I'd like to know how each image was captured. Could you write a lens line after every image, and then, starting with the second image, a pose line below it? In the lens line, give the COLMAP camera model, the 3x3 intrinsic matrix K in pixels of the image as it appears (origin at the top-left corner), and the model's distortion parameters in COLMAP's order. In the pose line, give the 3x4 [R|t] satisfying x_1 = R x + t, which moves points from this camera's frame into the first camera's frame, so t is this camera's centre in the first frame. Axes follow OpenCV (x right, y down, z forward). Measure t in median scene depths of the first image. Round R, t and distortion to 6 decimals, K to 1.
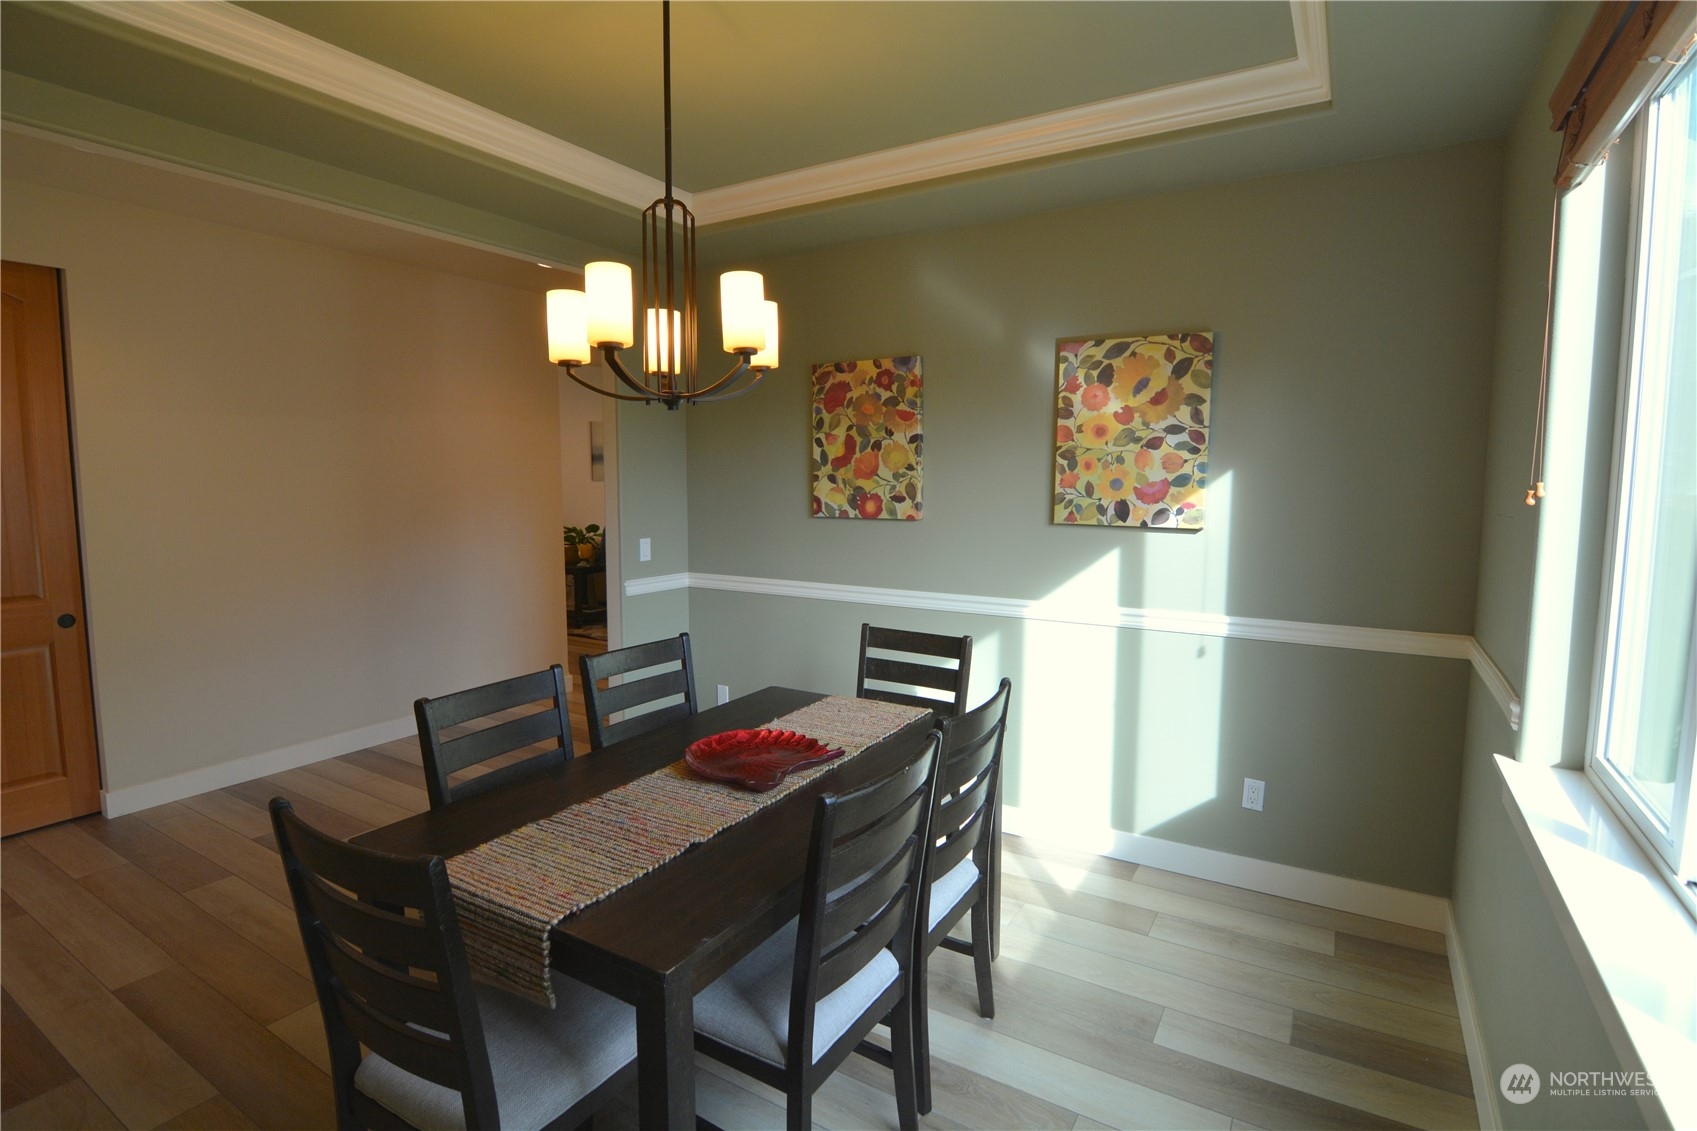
lens RADIAL K [[818.8, 0, 861.1], [0, 818.8, 560.6], [0, 0, 1]] dist [-0.004880, -0.011556]
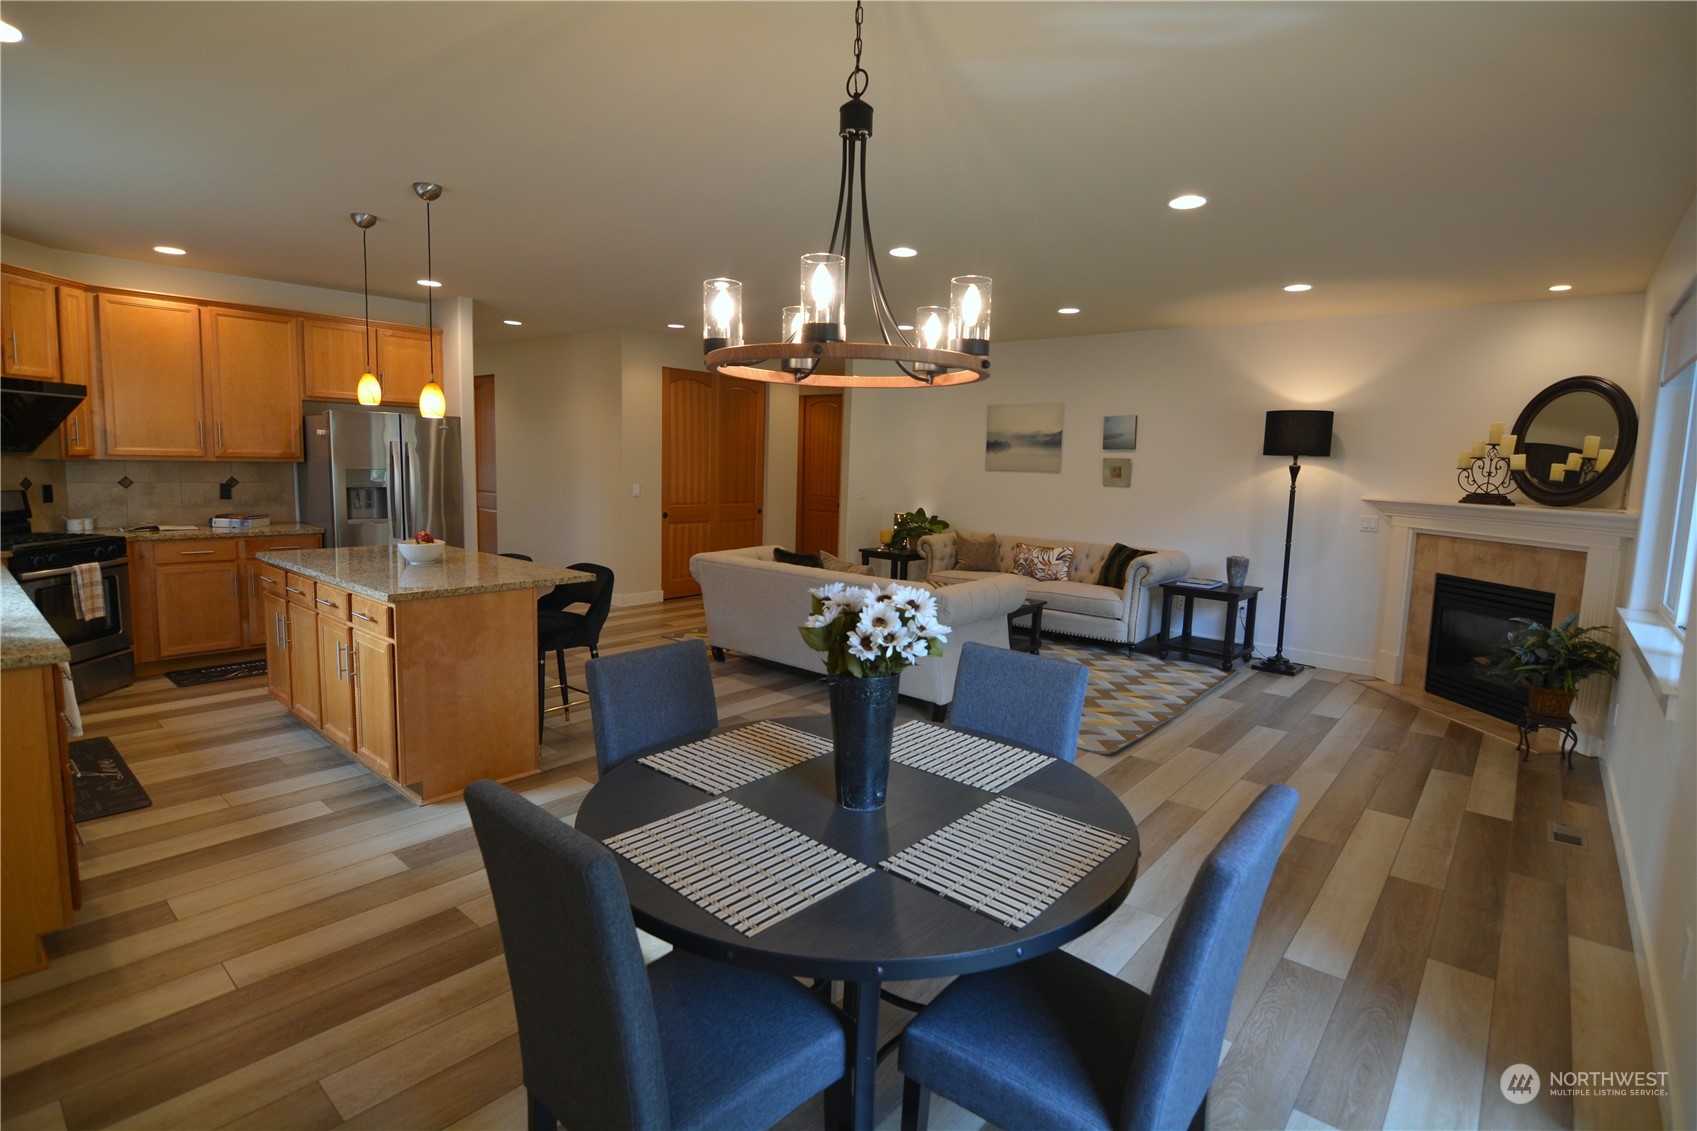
lens RADIAL K [[818.8, 0, 851.6], [0, 818.8, 553.4], [0, 0, 1]] dist [-0.004880, -0.011556]
pose [[-0.159179, 0.103477, -0.981812, 0.935472], [-0.130697, 0.983530, 0.124848, -0.148909], [0.978560, 0.148193, -0.143033, 1.487595]]
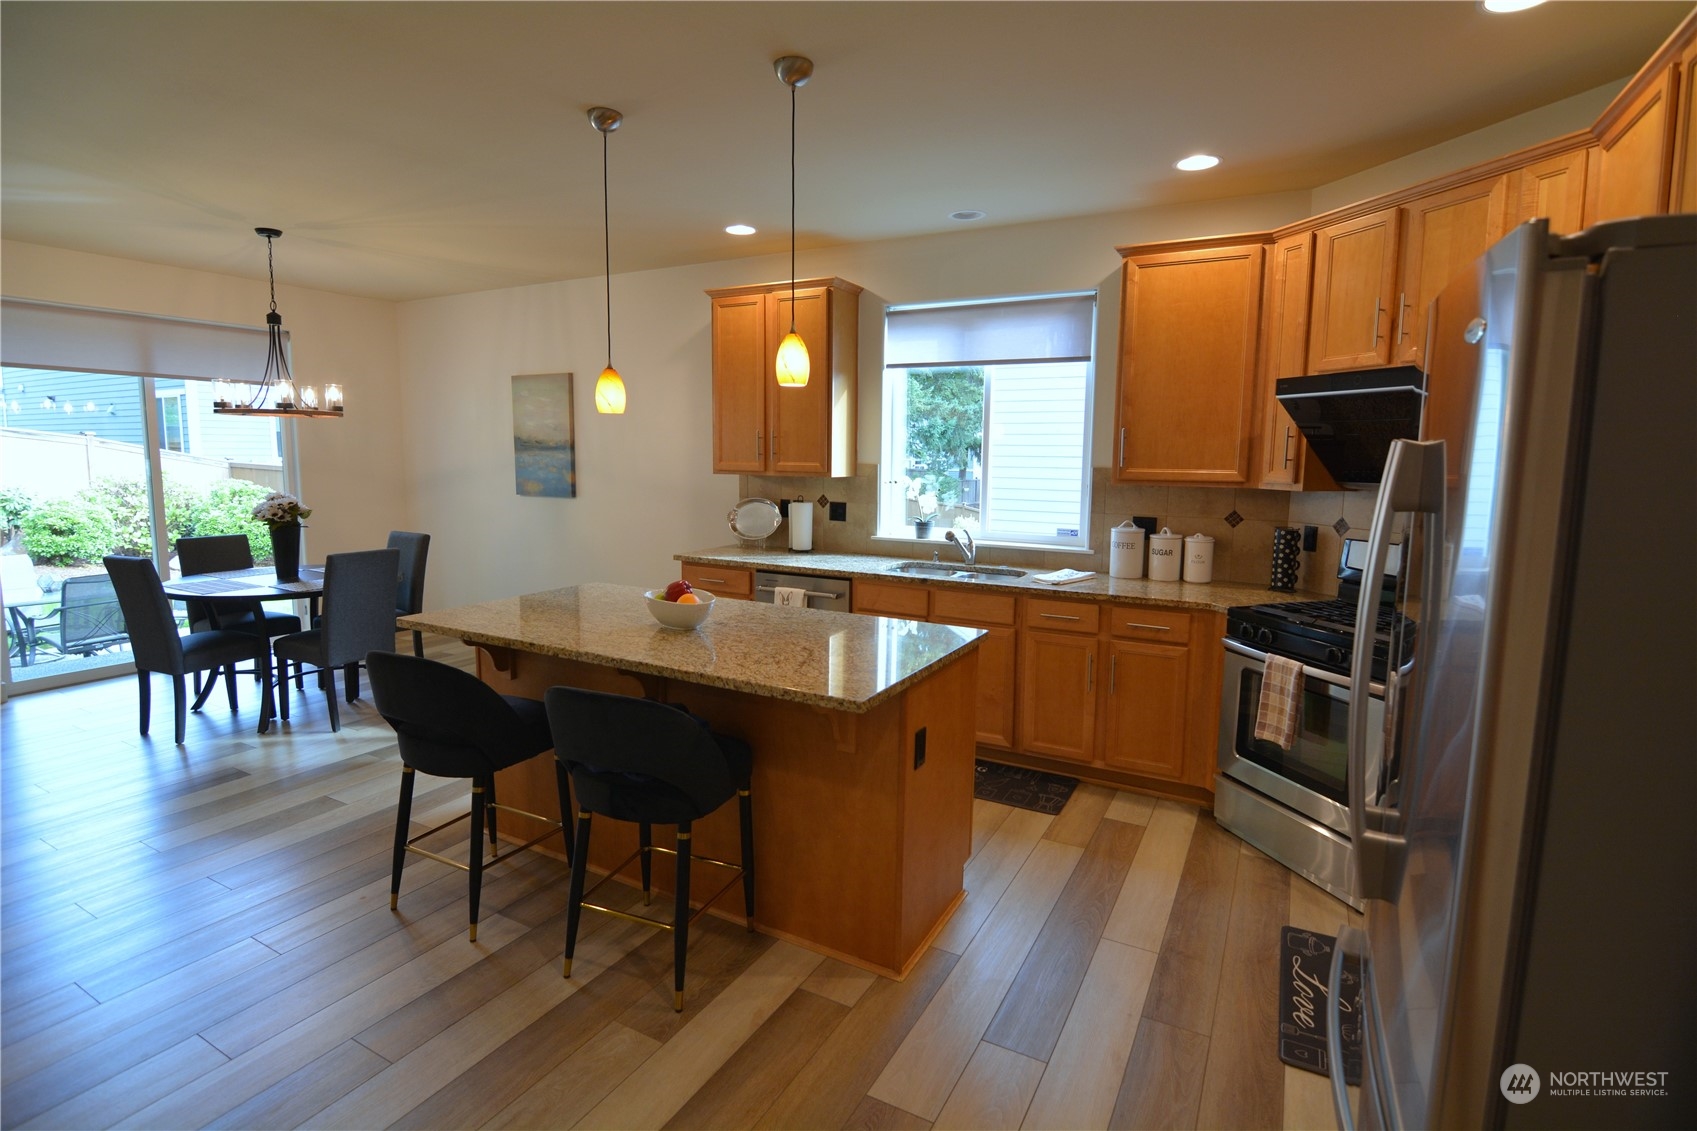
lens RADIAL K [[818.8, 0, 849.3], [0, 818.8, 553.6], [0, 0, 1]] dist [-0.004880, -0.011556]
pose [[-0.049248, -0.125638, 0.990853, -0.185589], [0.090348, 0.987429, 0.129694, -0.097205], [-0.994692, 0.095909, -0.037278, 0.932210]]
